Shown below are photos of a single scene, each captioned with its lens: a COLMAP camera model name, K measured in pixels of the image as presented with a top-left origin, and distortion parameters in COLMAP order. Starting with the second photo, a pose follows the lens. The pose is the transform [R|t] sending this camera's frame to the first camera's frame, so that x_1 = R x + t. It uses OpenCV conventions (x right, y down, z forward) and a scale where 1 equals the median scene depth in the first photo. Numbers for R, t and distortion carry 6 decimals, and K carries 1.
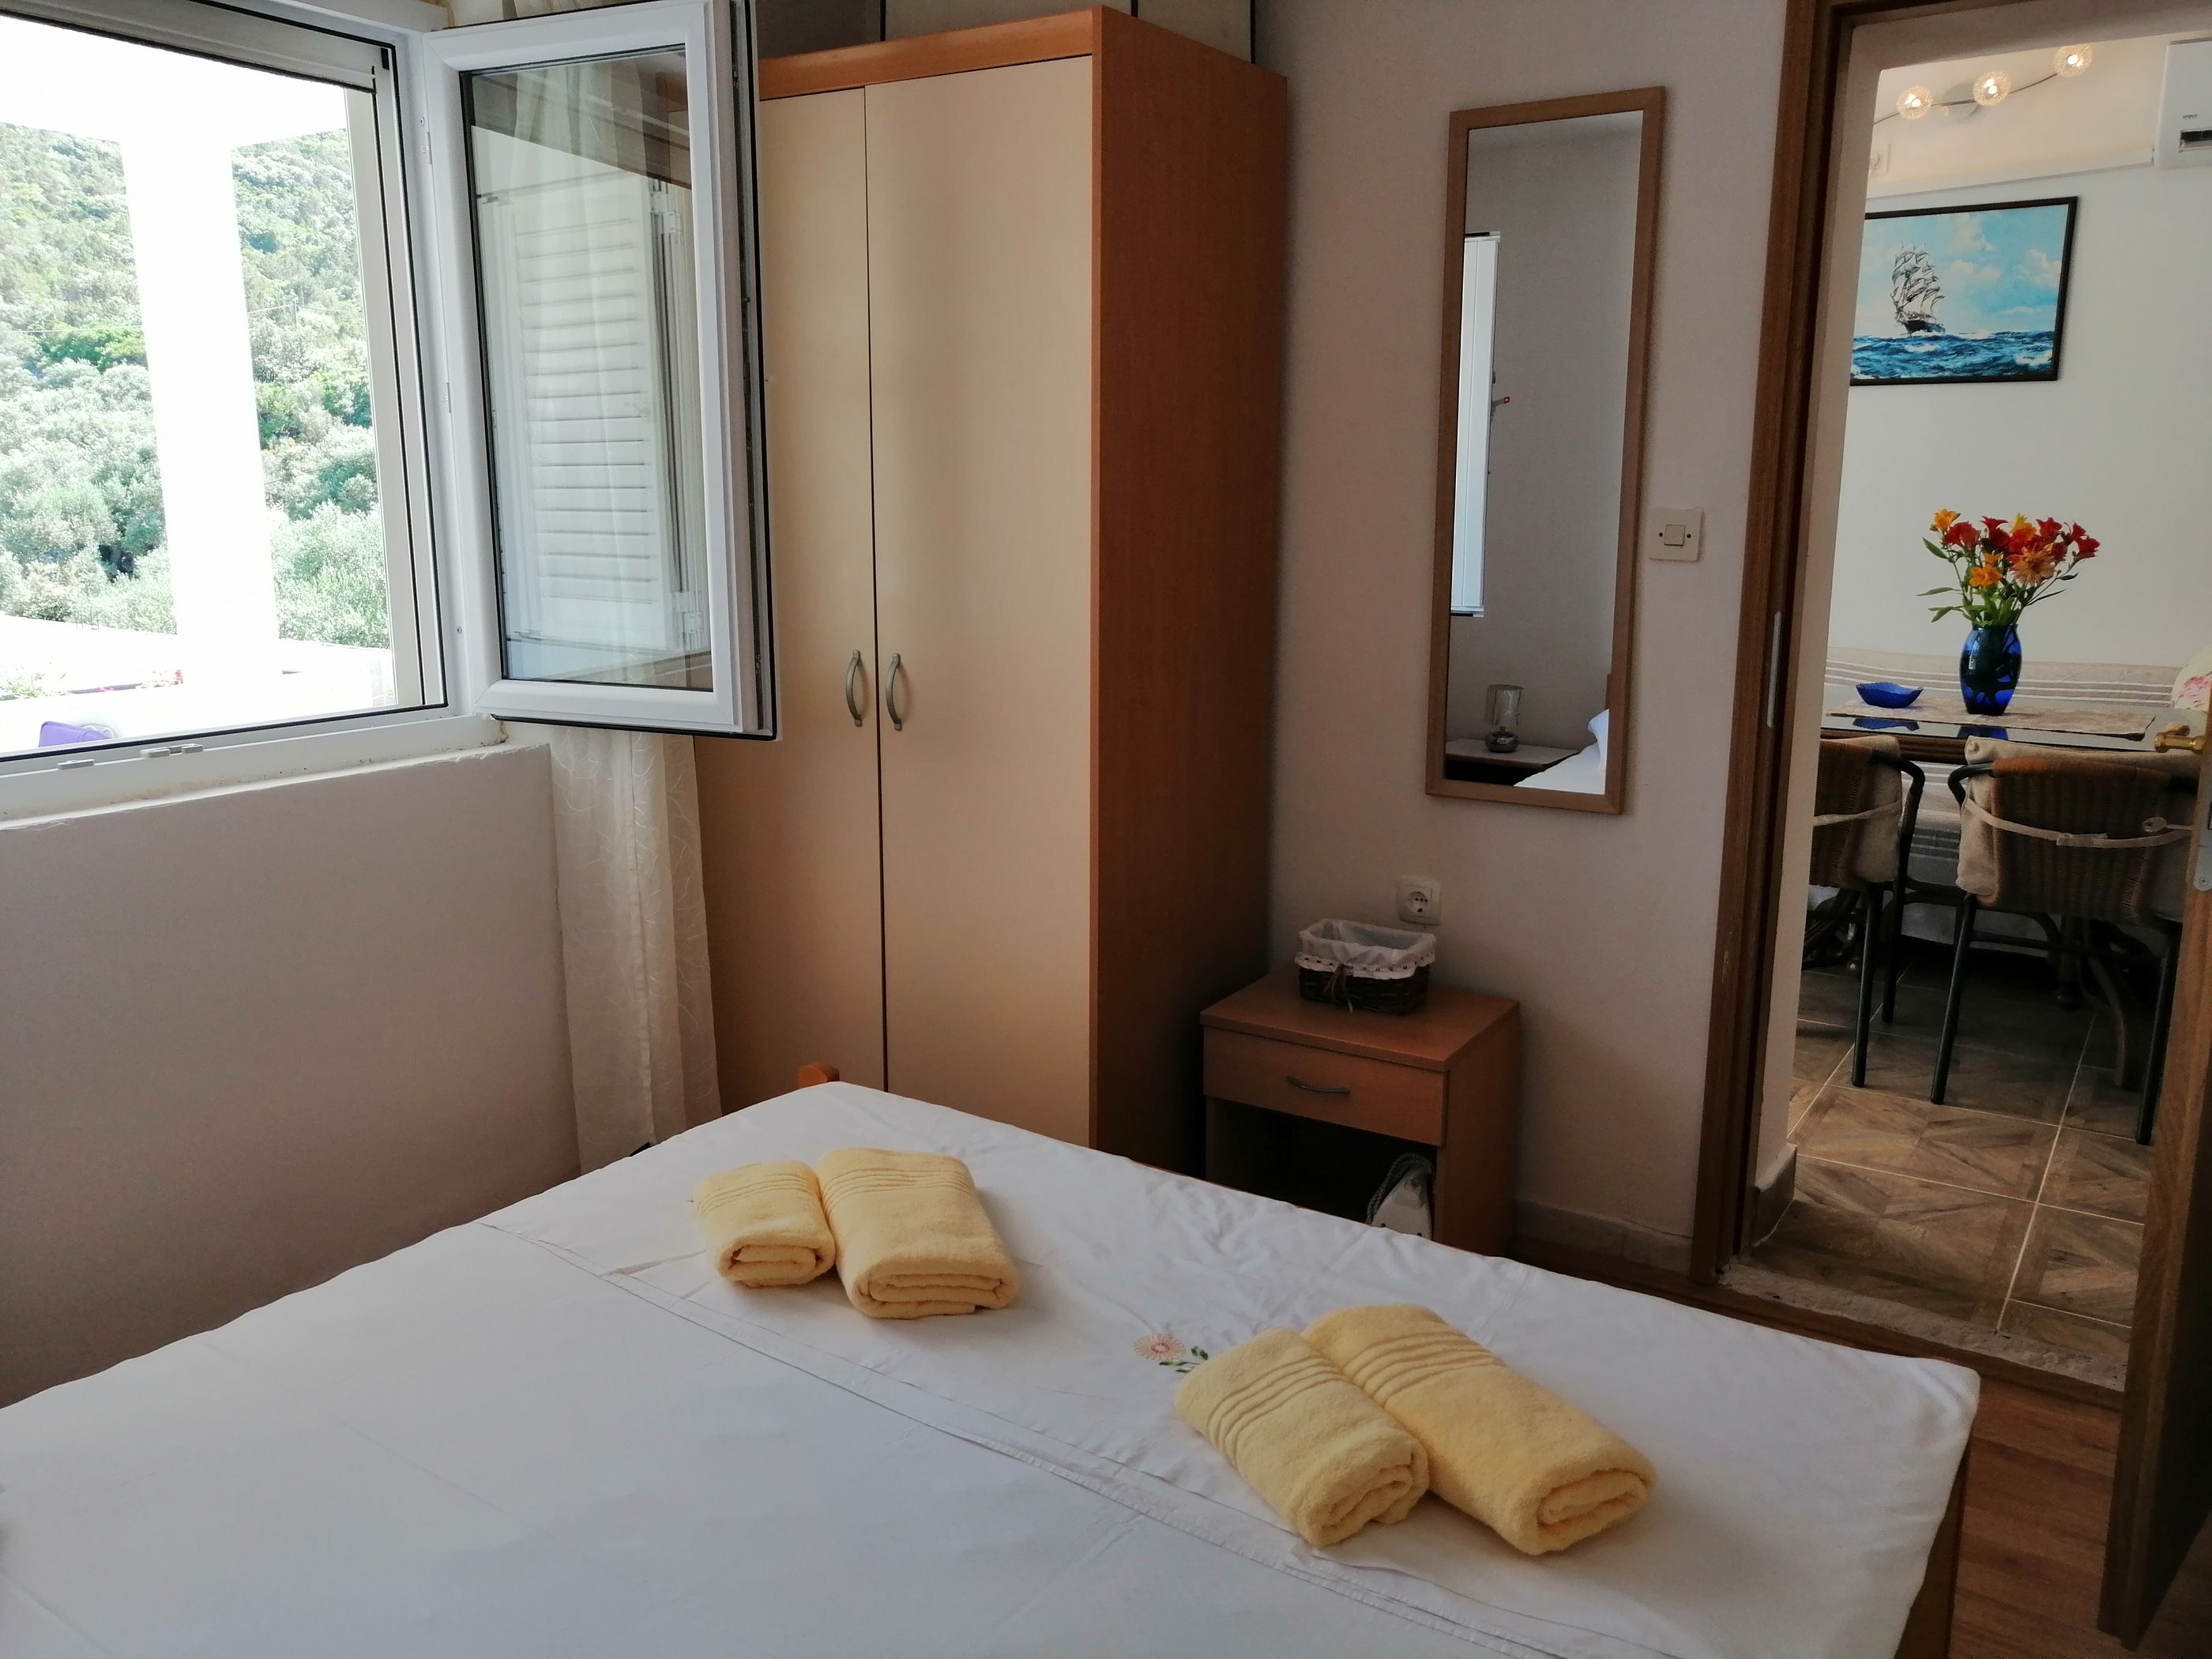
lens RADIAL K [[1749.4, 0, 1092.6], [0, 1749.4, 837.5], [0, 0, 1]] dist [-0.033652, 0.071666]
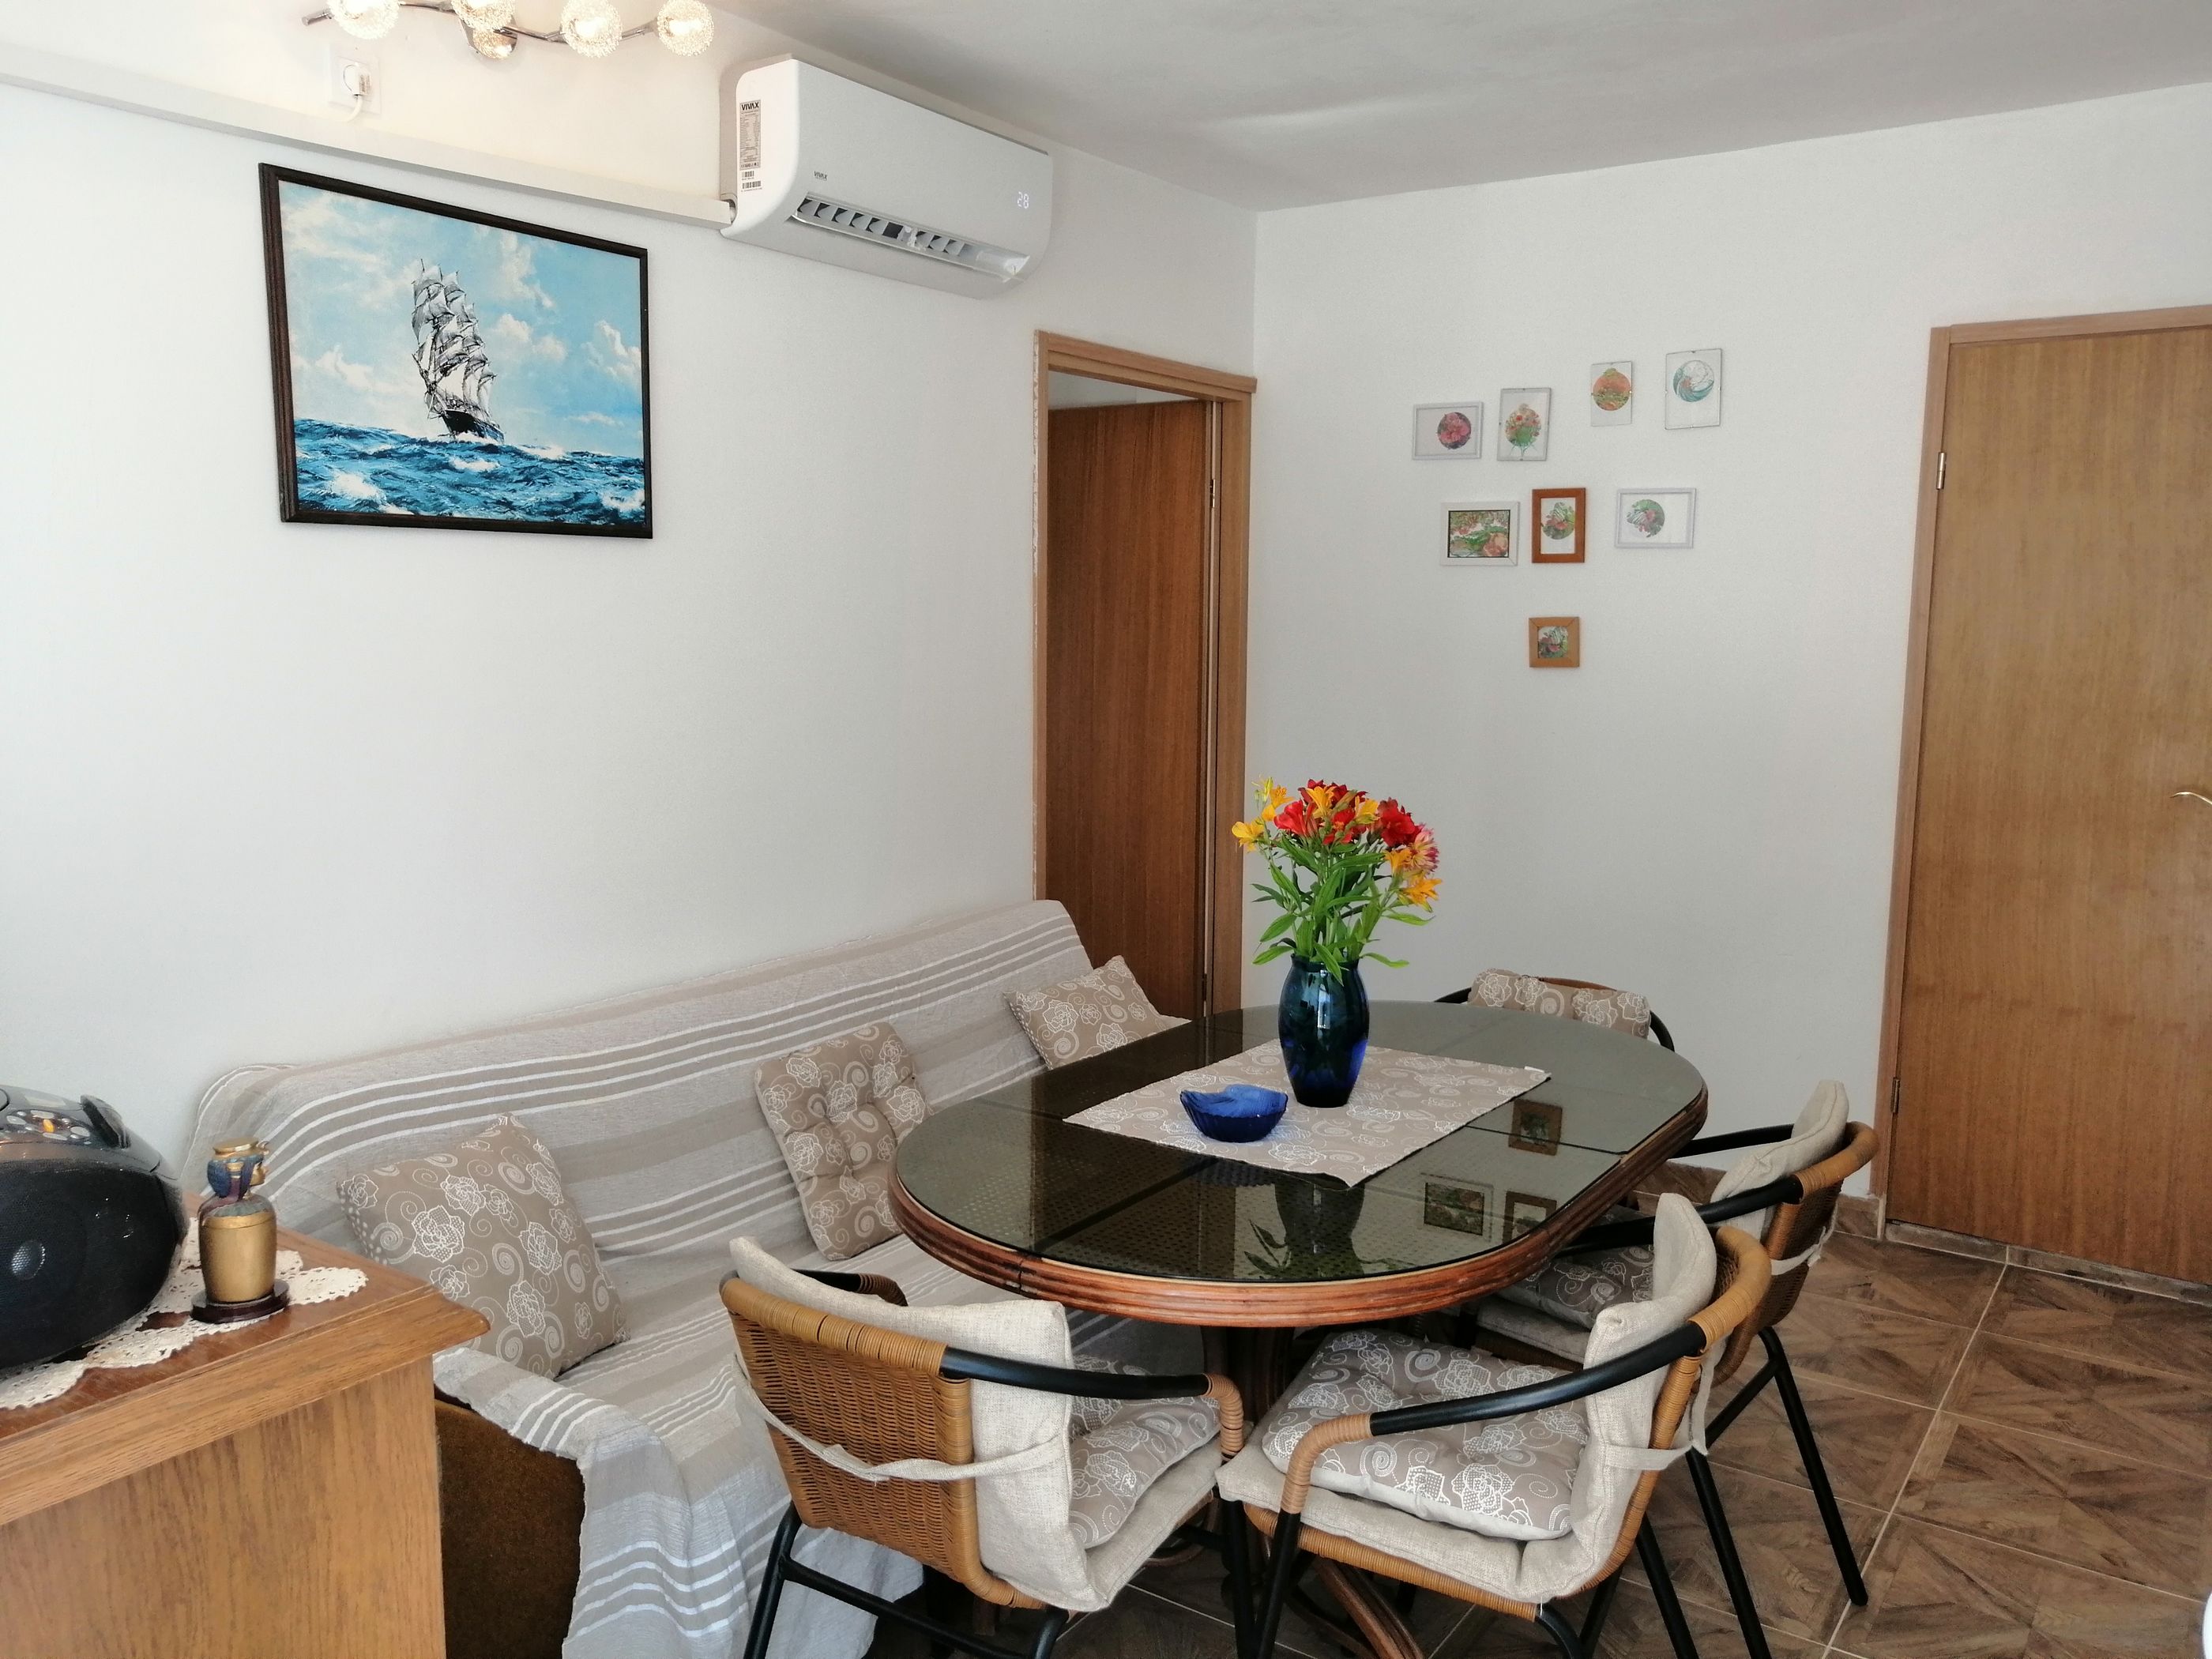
lens RADIAL K [[1749.4, 0, 1099.3], [0, 1749.4, 836.3], [0, 0, 1]] dist [-0.033652, 0.071666]
pose [[0.021383, -0.131575, 0.991076, -0.071248], [0.194534, 0.972903, 0.124965, -0.205427], [-0.980663, 0.190126, 0.046399, 0.834464]]
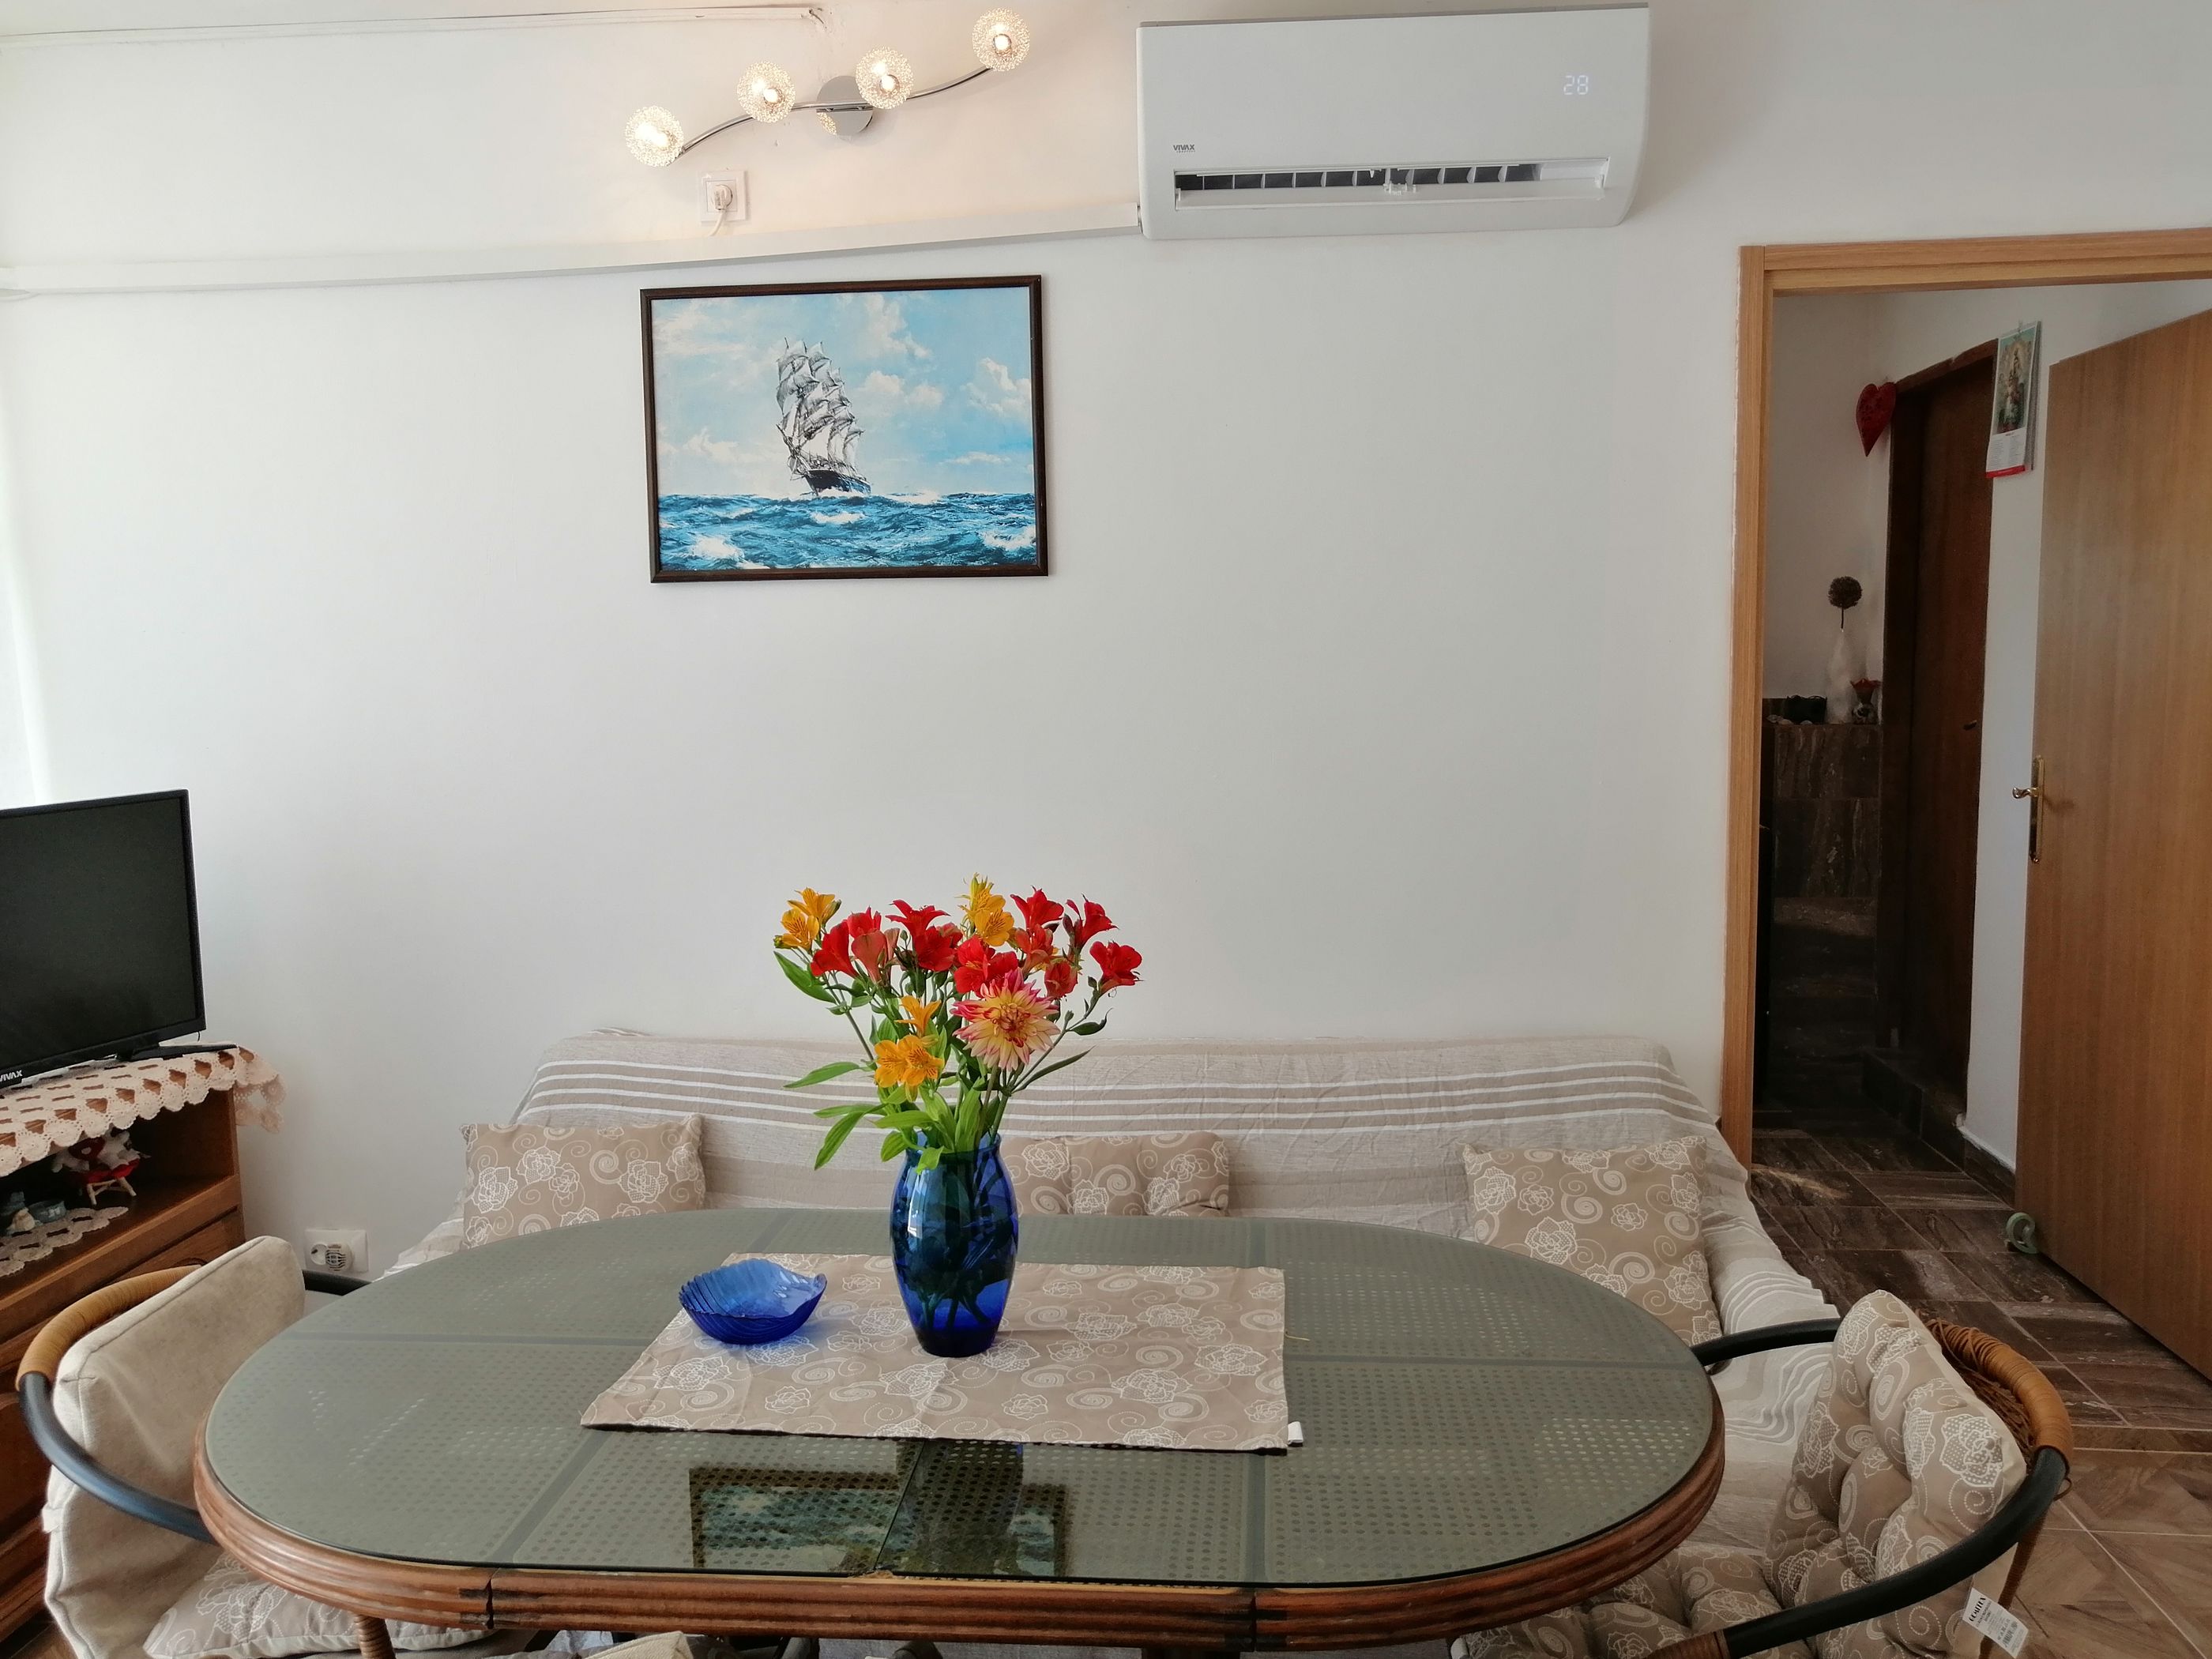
lens RADIAL K [[1749.4, 0, 1105.0], [0, 1749.4, 842.7], [0, 0, 1]] dist [-0.033652, 0.071666]
pose [[0.879269, -0.068317, 0.471400, 0.282512], [0.111905, 0.991589, -0.065024, -0.130620], [-0.462993, 0.109926, 0.879519, 0.476986]]
